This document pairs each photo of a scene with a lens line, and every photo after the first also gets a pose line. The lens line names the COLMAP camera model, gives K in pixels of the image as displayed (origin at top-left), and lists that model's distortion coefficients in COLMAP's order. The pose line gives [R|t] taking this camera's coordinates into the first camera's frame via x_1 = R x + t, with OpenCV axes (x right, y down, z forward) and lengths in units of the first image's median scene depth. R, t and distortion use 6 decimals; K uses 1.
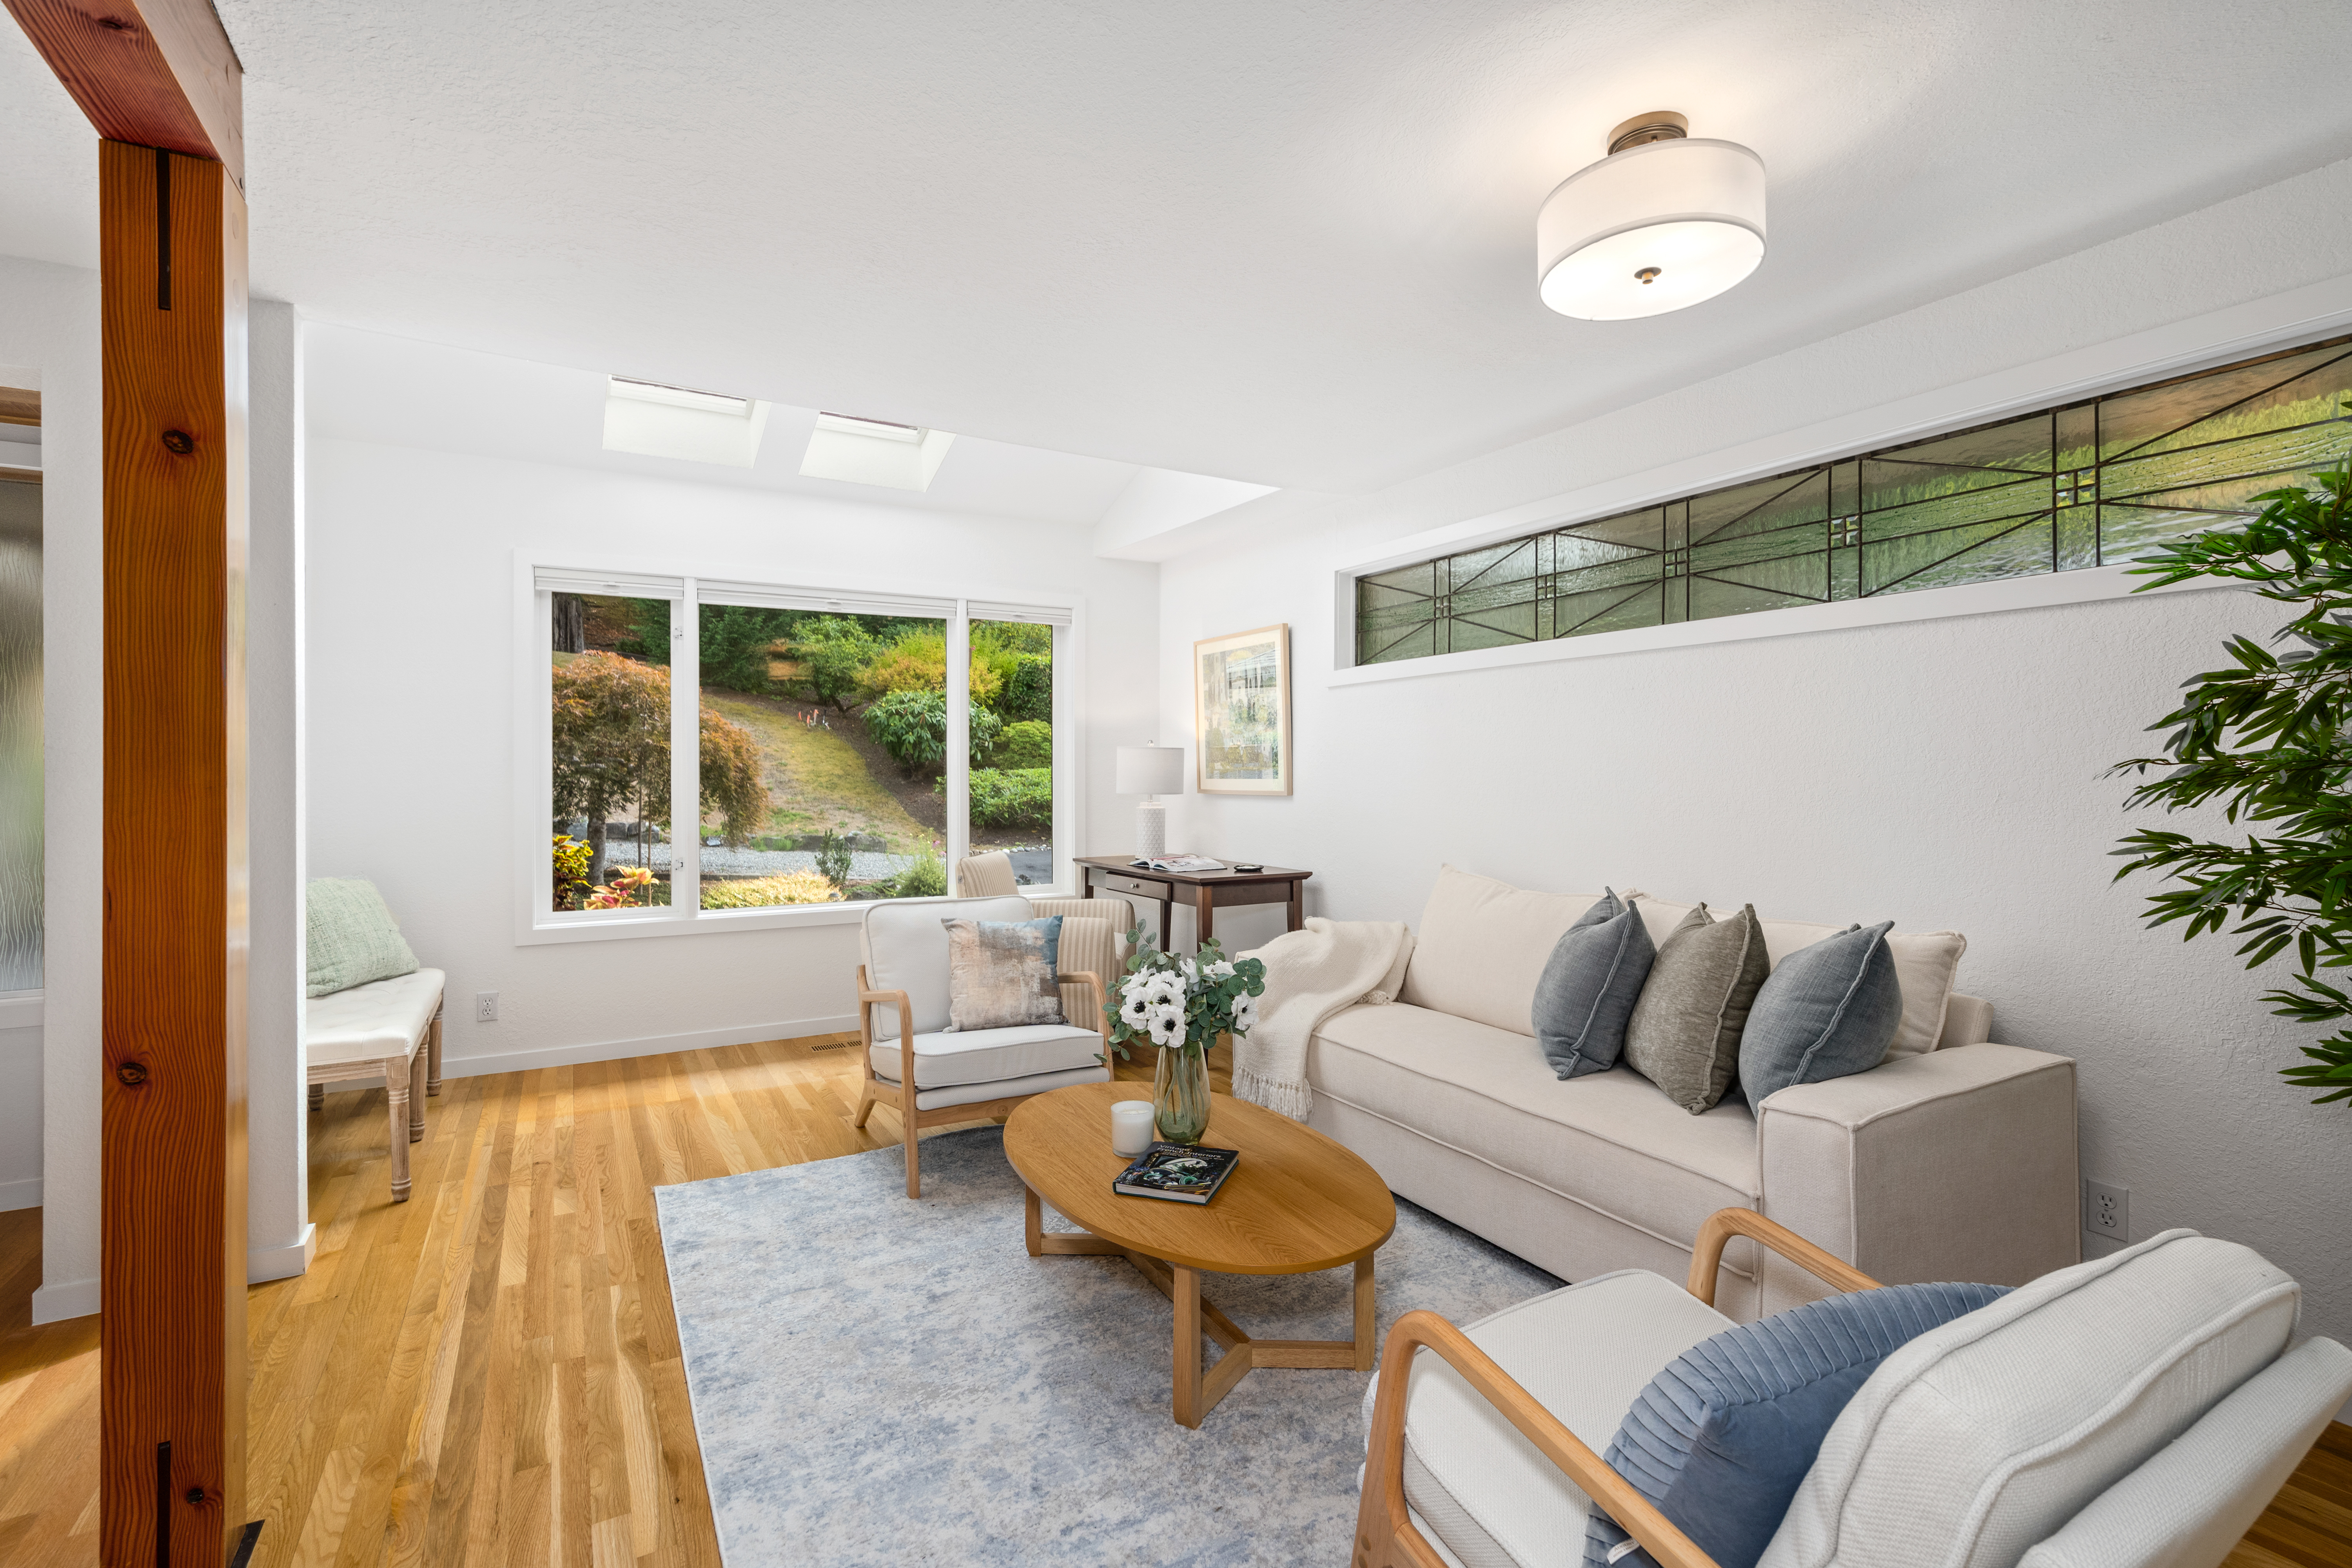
lens RADIAL K [[1071.9, 0, 1161.6], [0, 1071.9, 769.6], [0, 0, 1]] dist [-0.004984, 0.002204]
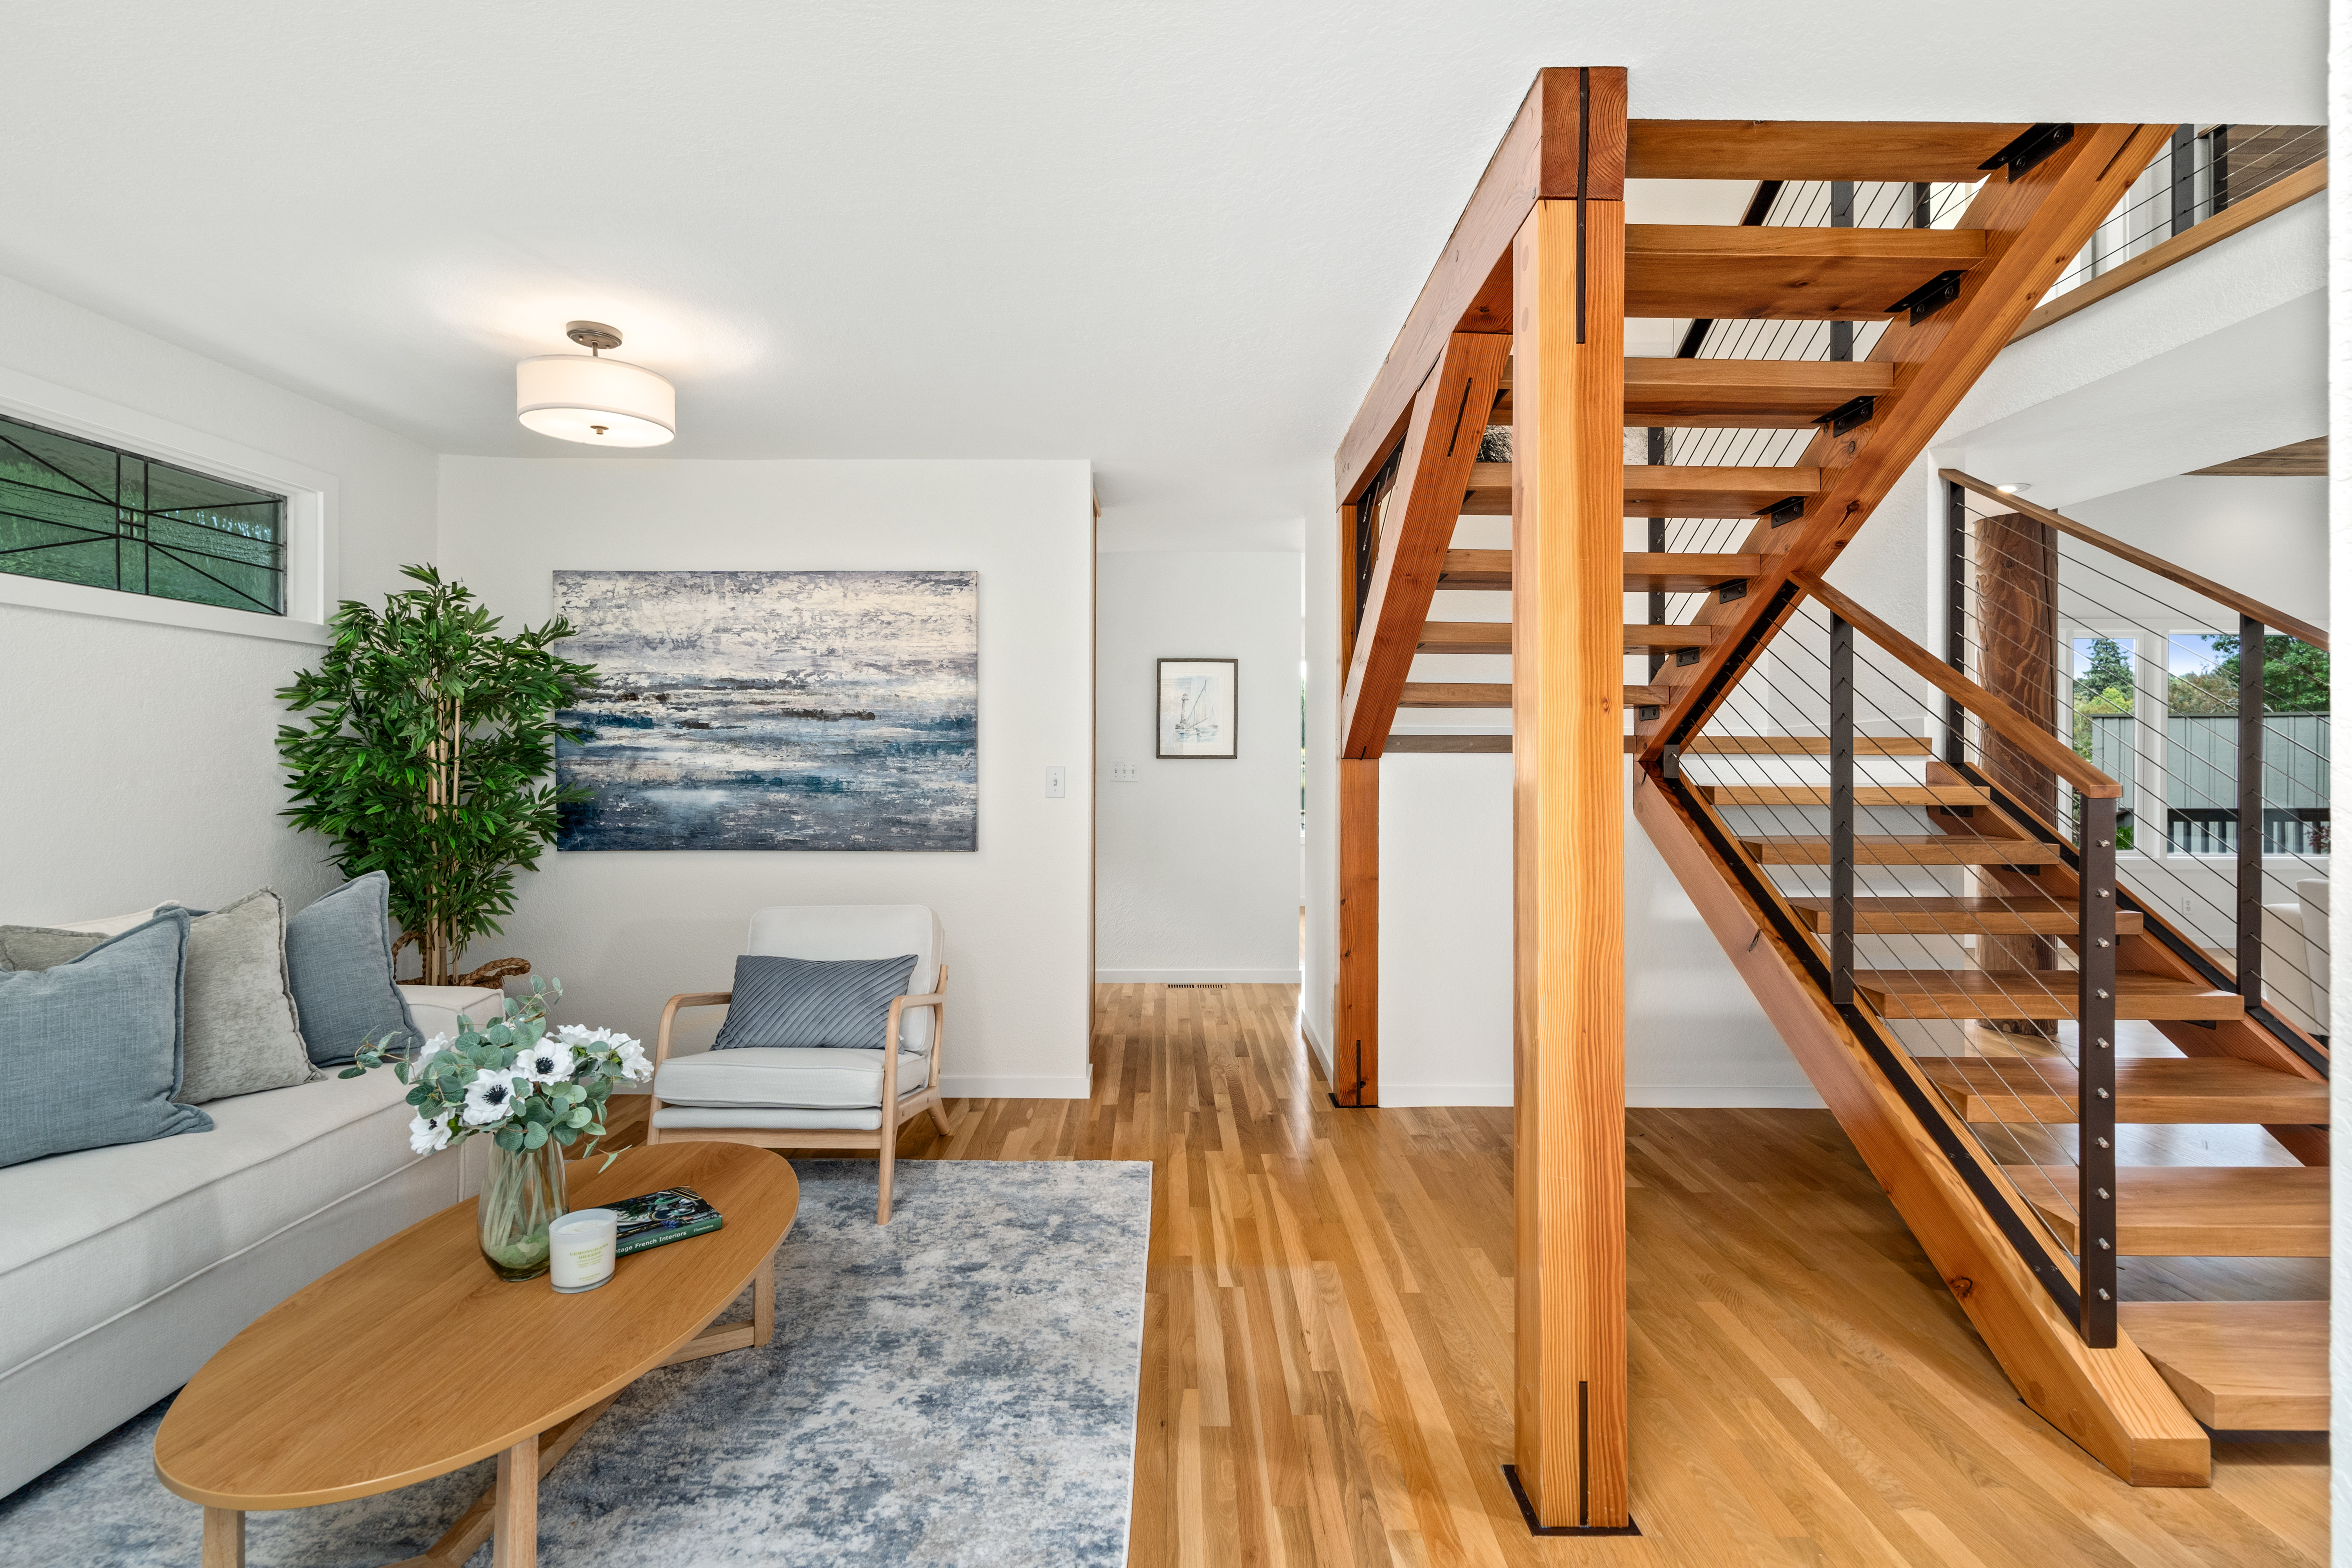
lens RADIAL K [[1071.9, 0, 1177.2], [0, 1071.9, 763.4], [0, 0, 1]] dist [-0.004984, 0.002204]
pose [[-0.871864, -0.005657, 0.489715, -0.818822], [-0.000892, 0.999950, 0.009965, -0.007975], [-0.489747, 0.008251, -0.871826, 1.590918]]
